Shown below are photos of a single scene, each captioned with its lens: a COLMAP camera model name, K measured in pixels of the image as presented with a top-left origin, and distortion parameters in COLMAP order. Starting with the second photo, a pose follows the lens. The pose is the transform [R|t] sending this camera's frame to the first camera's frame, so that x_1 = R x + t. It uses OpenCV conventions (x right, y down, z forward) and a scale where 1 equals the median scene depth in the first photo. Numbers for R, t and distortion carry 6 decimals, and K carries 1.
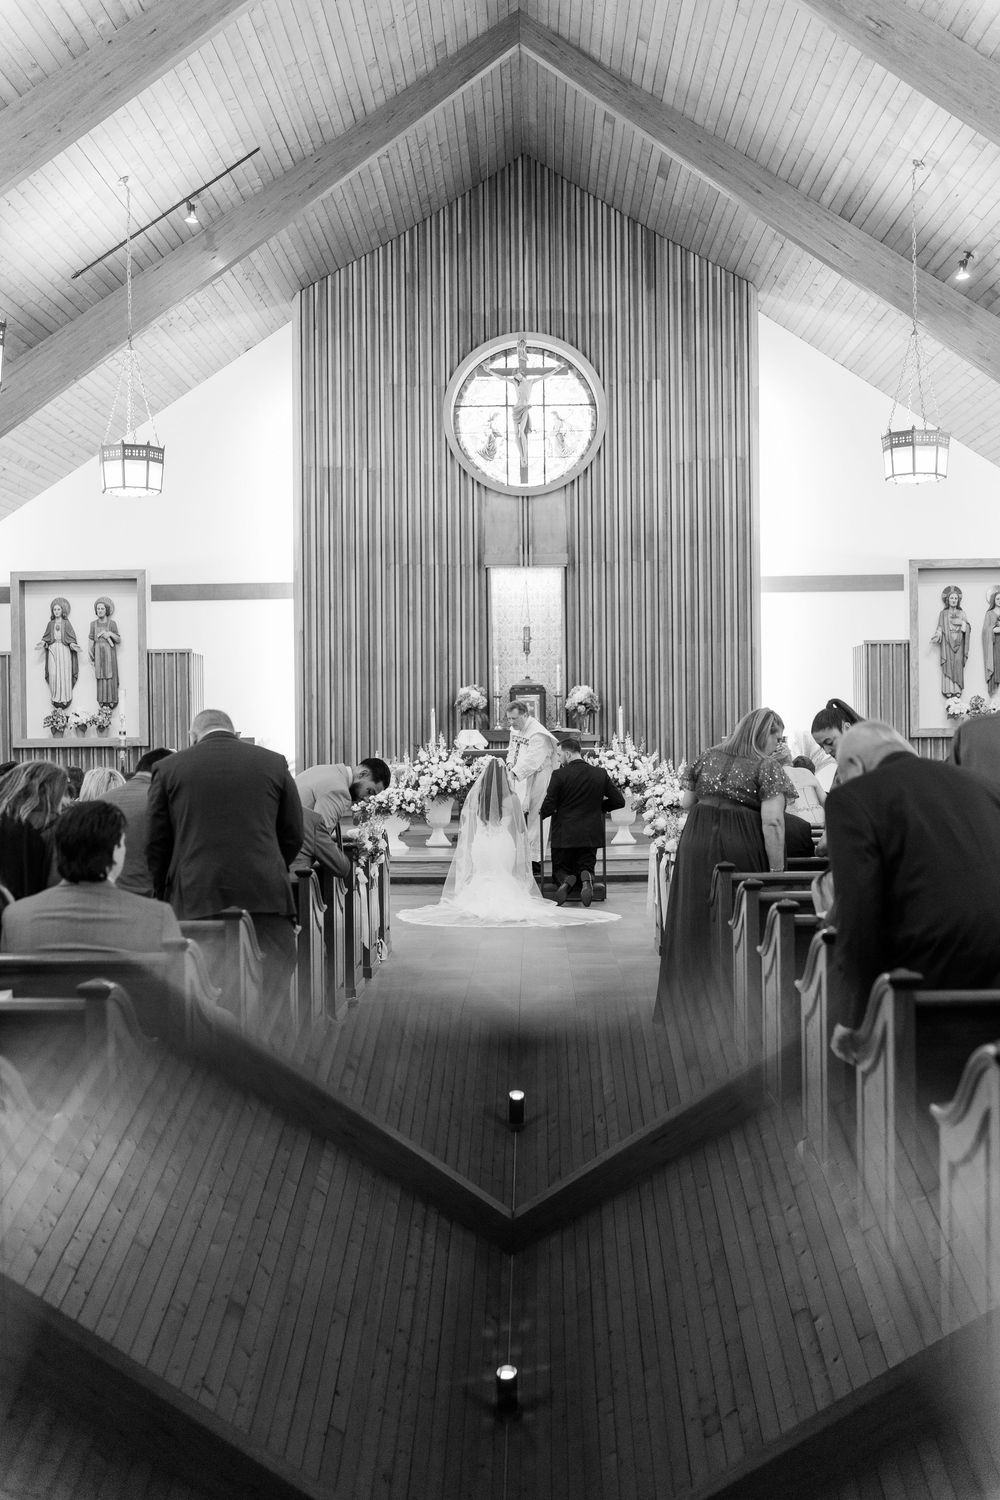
lens RADIAL K [[1737.8, 0, 500.0], [0, 1737.8, 750.0], [0, 0, 1]] dist [0.015385, 0.012630]
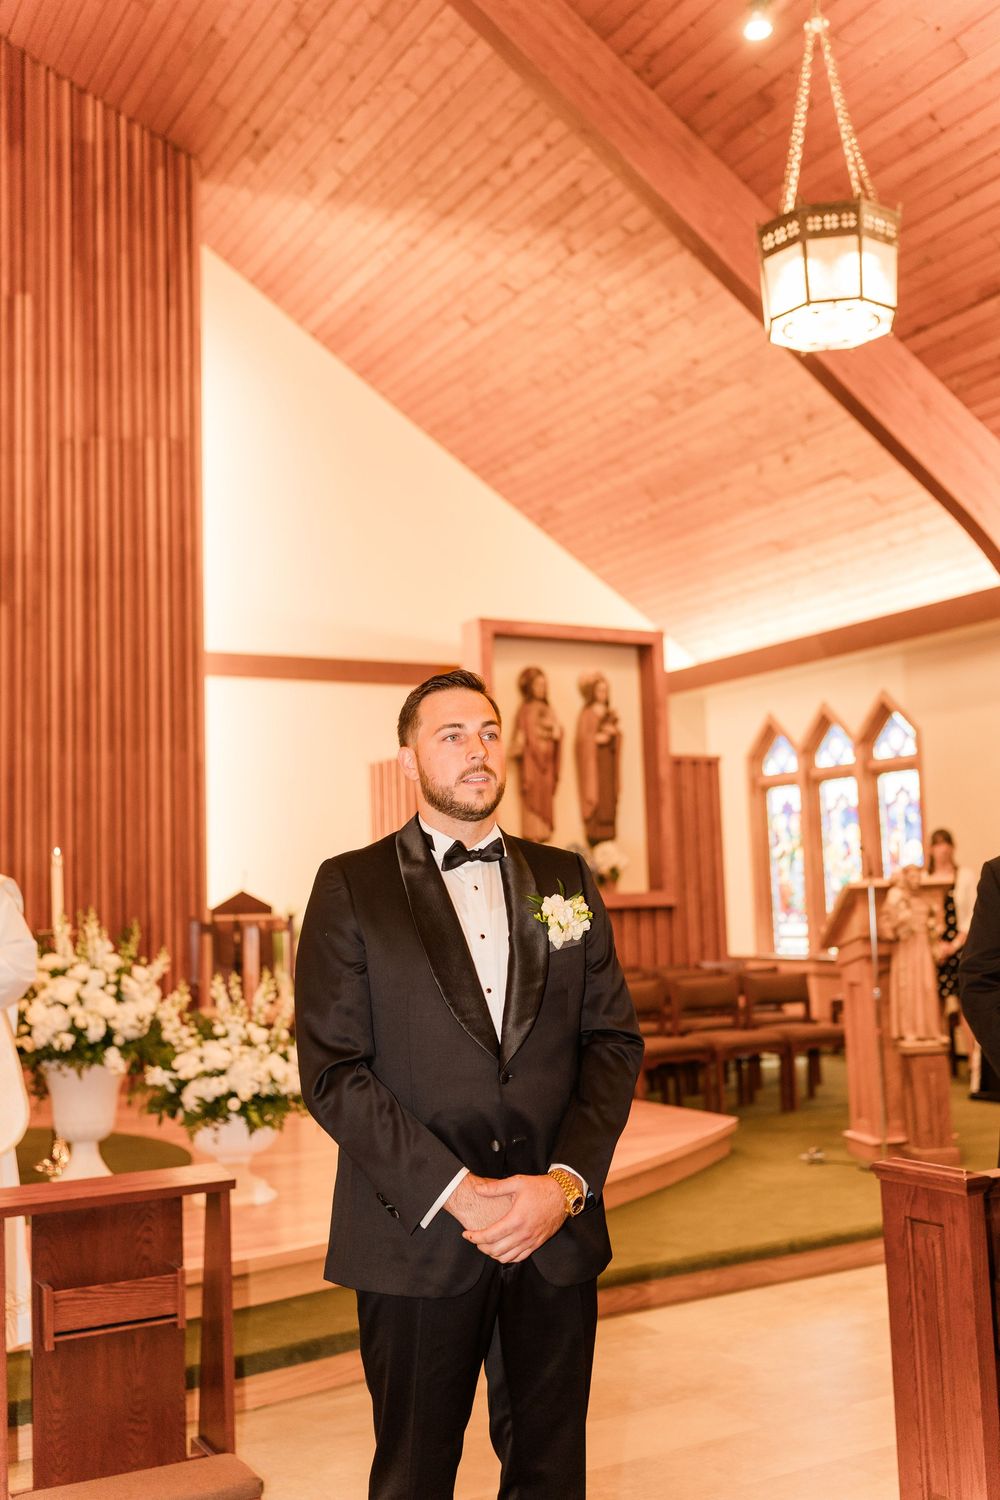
lens RADIAL K [[1483.7, 0, 499.9], [0, 1483.7, 776.8], [0, 0, 1]] dist [-0.006978, -0.011791]
pose [[0.863178, 0.027220, 0.504165, -0.017901], [0.023530, 0.995292, -0.094020, -0.005102], [-0.504350, 0.093019, 0.858474, 0.555805]]
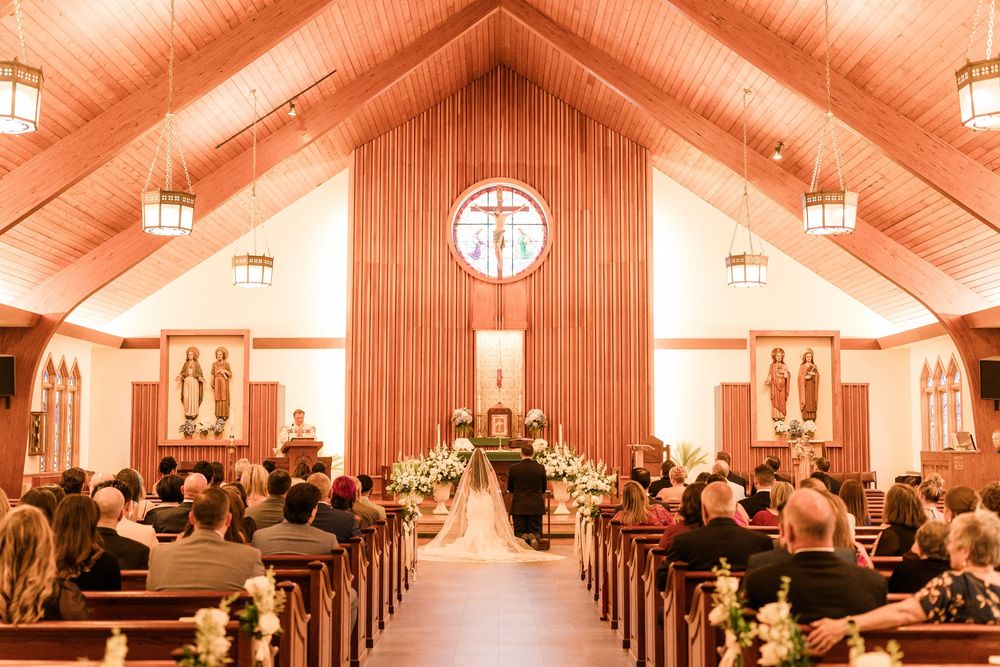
lens RADIAL K [[1287.6, 0, 483.4], [0, 1287.6, 335.0], [0, 0, 1]] dist [0.010527, 0.028859]
pose [[0.999884, 0.014063, 0.005861, -0.006183], [-0.013496, 0.996070, -0.087530, -0.002812], [-0.007069, 0.087441, 0.996145, -0.128604]]
